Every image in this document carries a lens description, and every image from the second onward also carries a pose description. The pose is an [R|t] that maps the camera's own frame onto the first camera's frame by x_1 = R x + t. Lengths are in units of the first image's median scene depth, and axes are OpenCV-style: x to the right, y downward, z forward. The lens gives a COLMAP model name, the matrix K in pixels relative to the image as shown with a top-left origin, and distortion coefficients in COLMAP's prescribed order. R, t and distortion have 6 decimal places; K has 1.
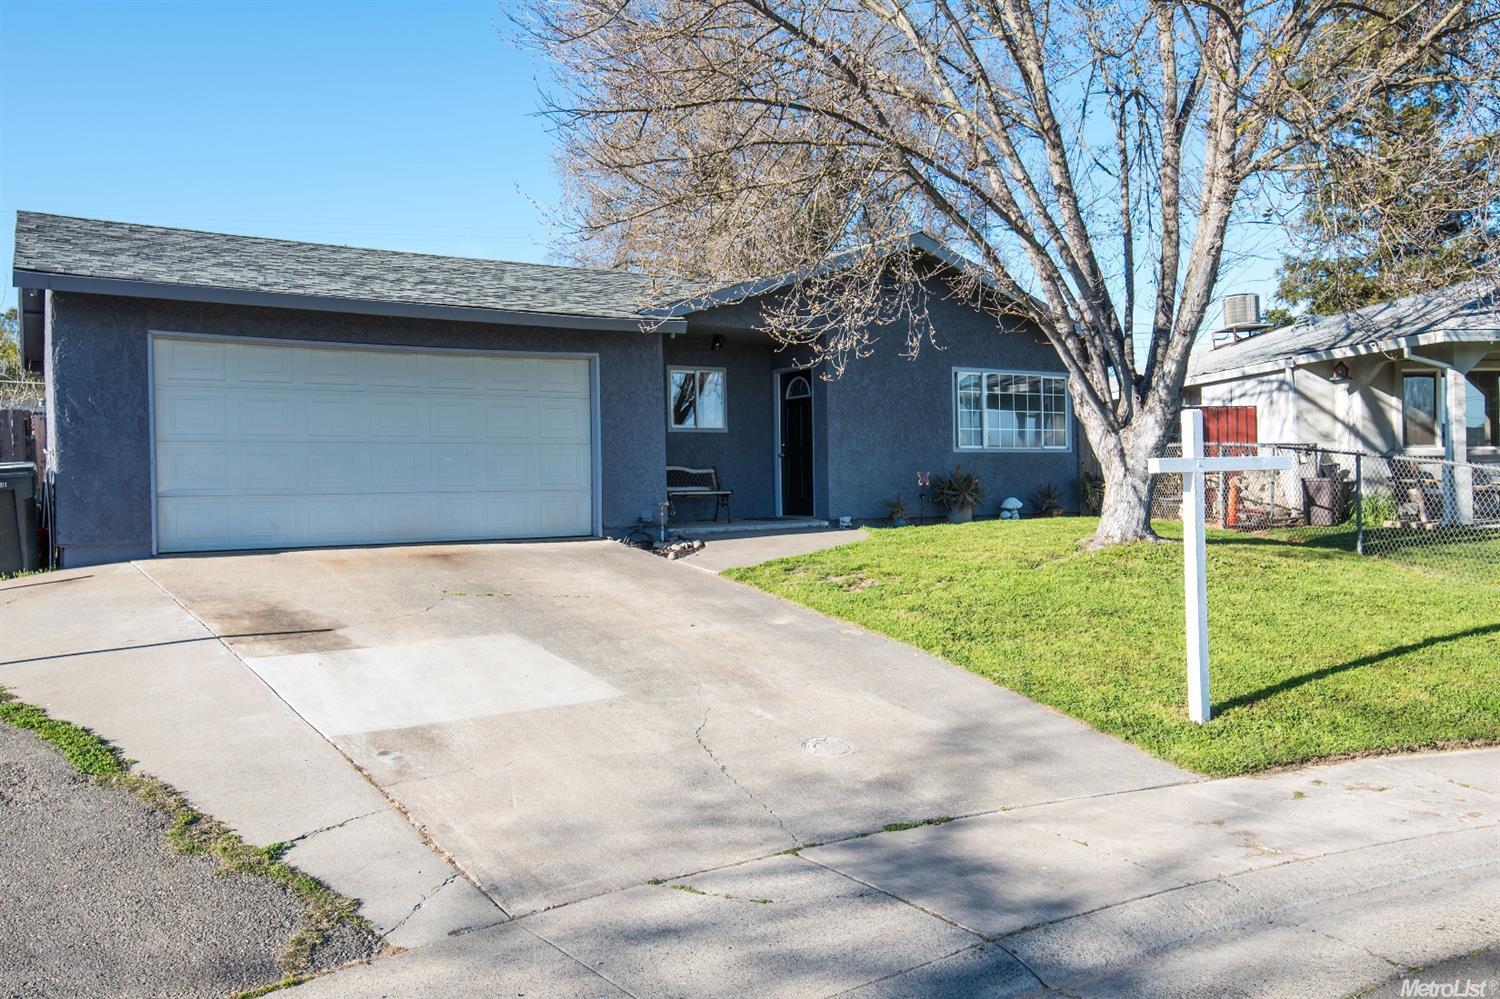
lens RADIAL K [[1163.4, 0, 749.0], [0, 1163.4, 499.3], [0, 0, 1]] dist [0.023787, 0.000799]
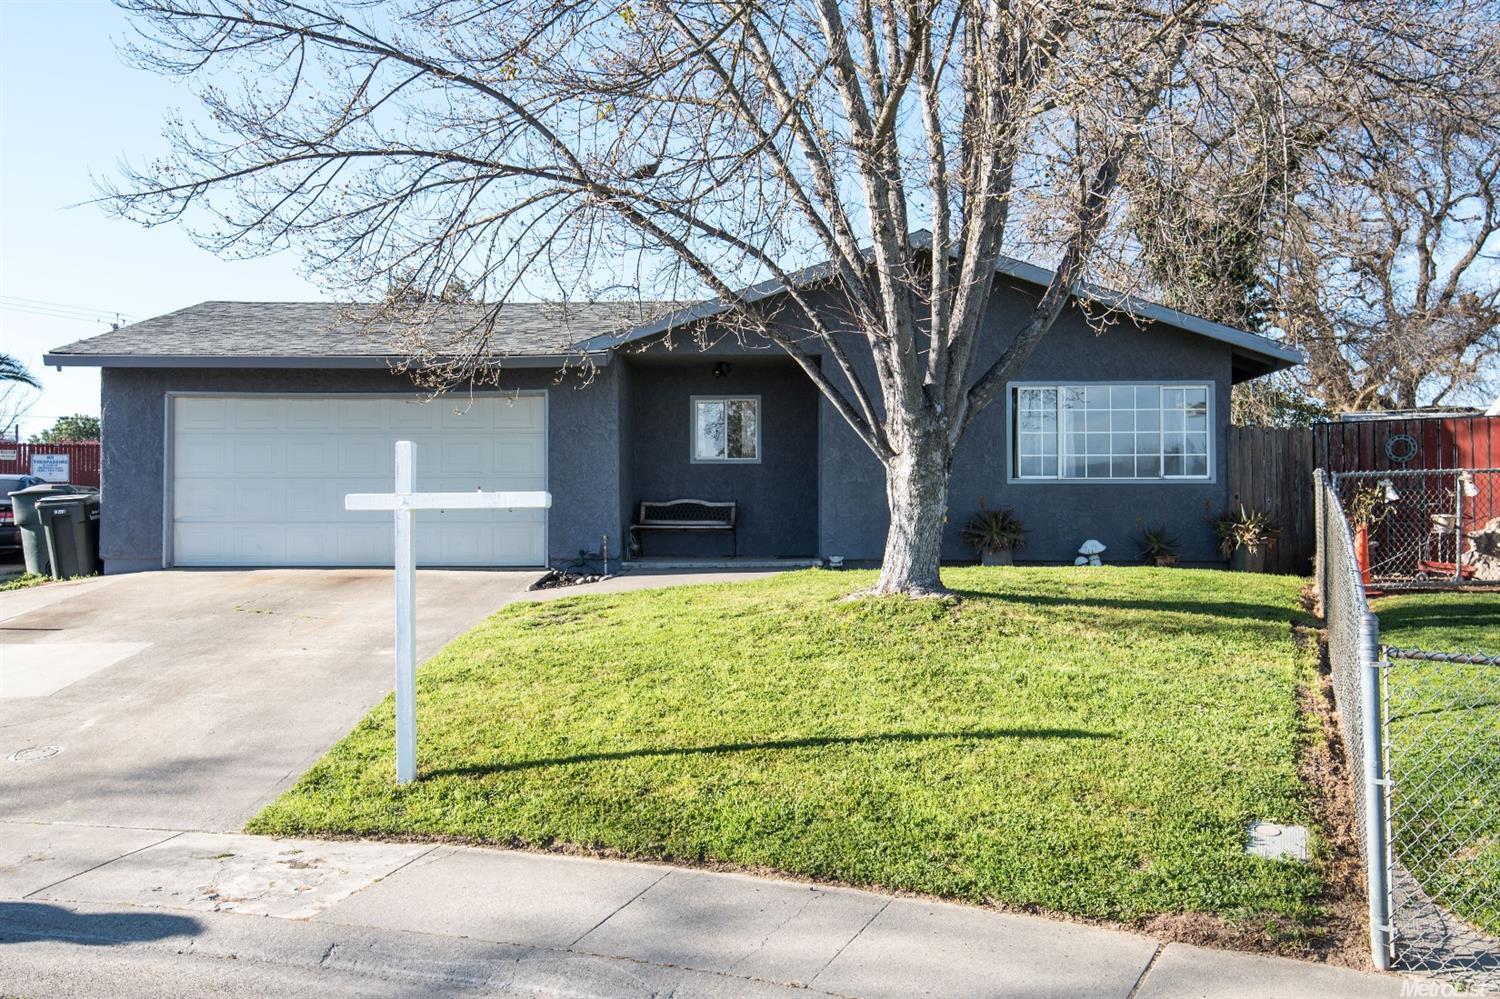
lens RADIAL K [[1255.0, 0, 750.3], [0, 1255.0, 500.6], [0, 0, 1]] dist [0.030892, 0.004704]
pose [[0.820064, 0.005246, -0.572248, 0.746843], [-0.019636, 0.999627, -0.018975, -0.010616], [0.571935, 0.026797, 0.819861, 0.219563]]
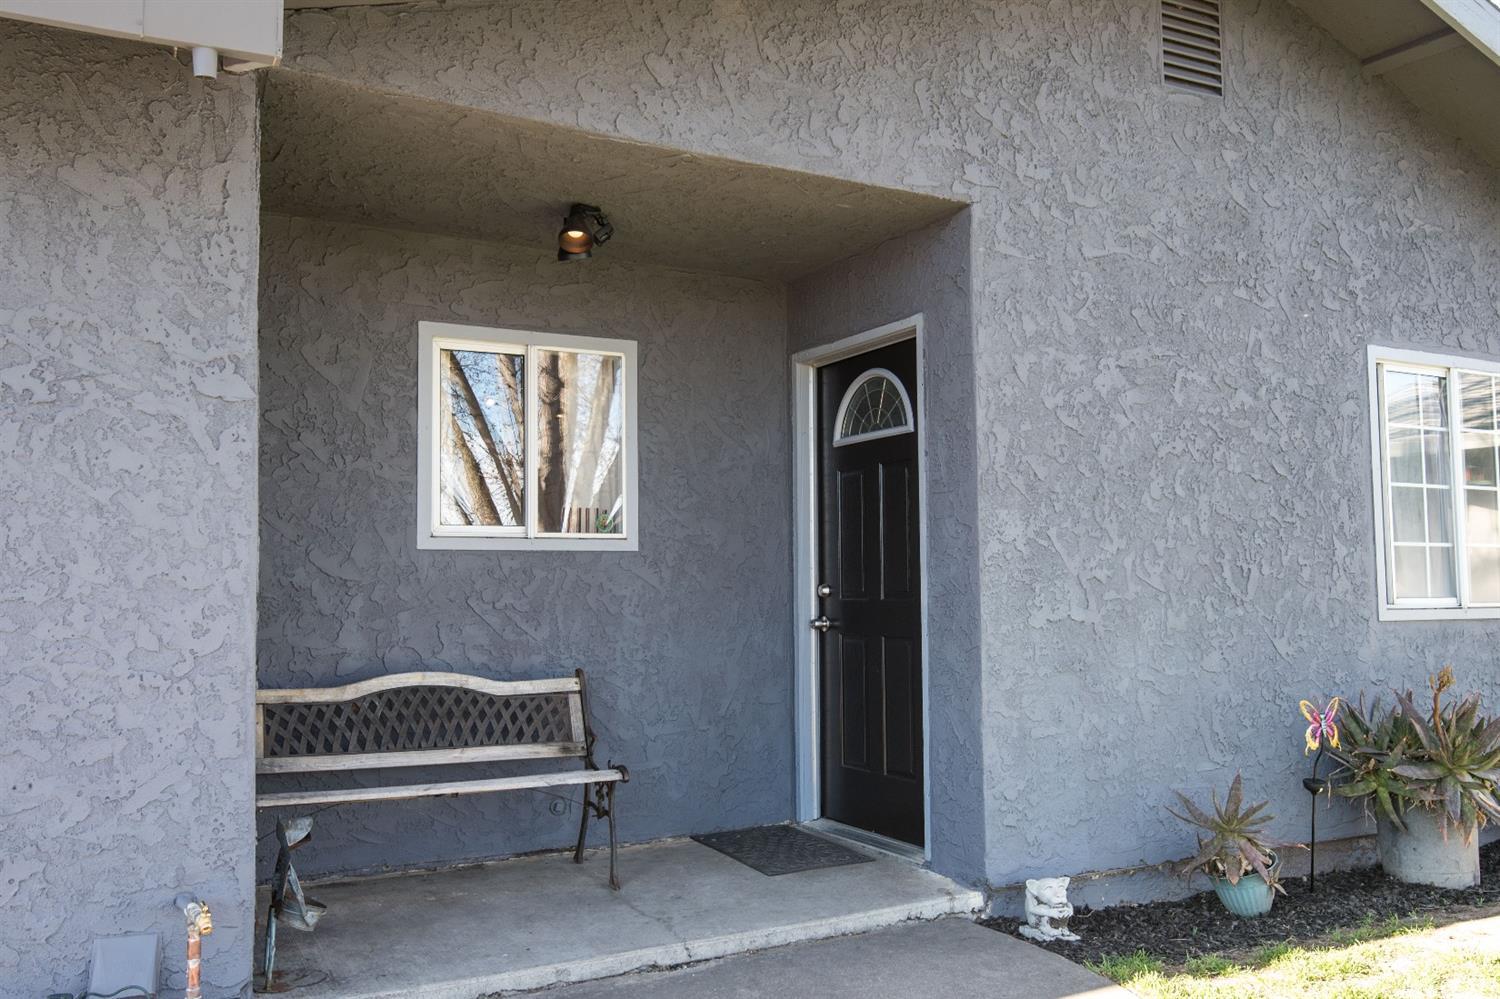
lens RADIAL K [[1255.0, 0, 738.6], [0, 1255.0, 502.8], [0, 0, 1]] dist [0.030892, 0.004704]
pose [[0.997415, 0.006186, -0.071588, 0.042150], [-0.011704, 0.996969, -0.076920, -0.060420], [0.070895, 0.077559, 0.994464, 0.906079]]
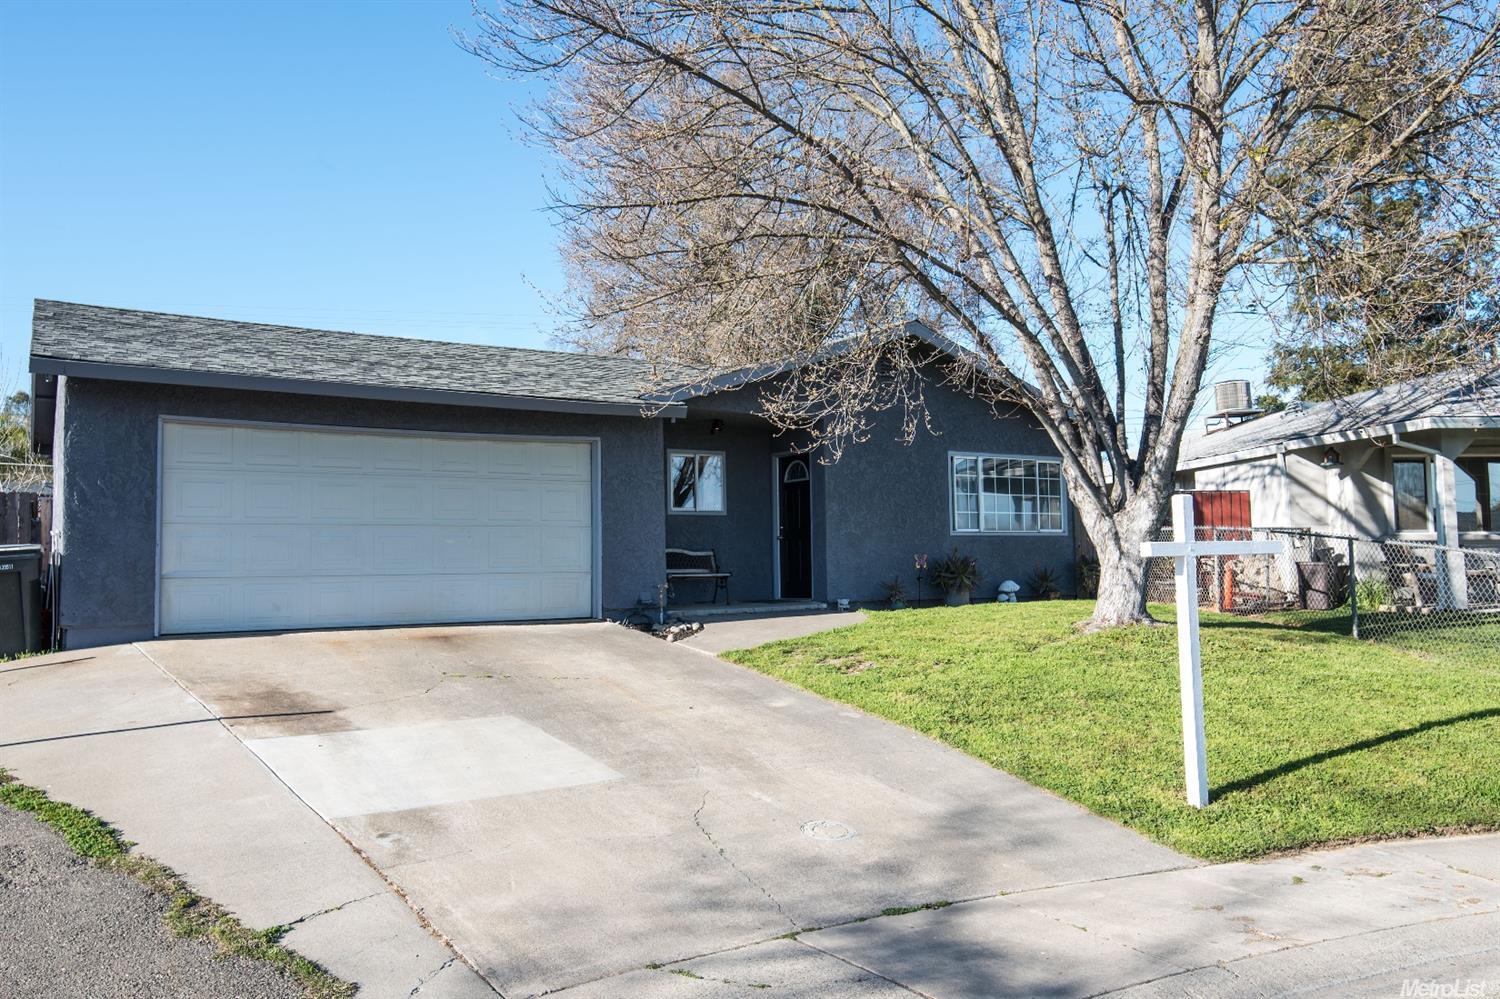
lens RADIAL K [[1163.4, 0, 747.6], [0, 1163.4, 497.5], [0, 0, 1]] dist [0.023787, 0.000799]
pose [[0.999998, 0.002058, 0.000275, -0.000478], [-0.002033, 0.997400, -0.072031, -0.000035], [-0.000423, 0.072031, 0.997402, -0.010994]]
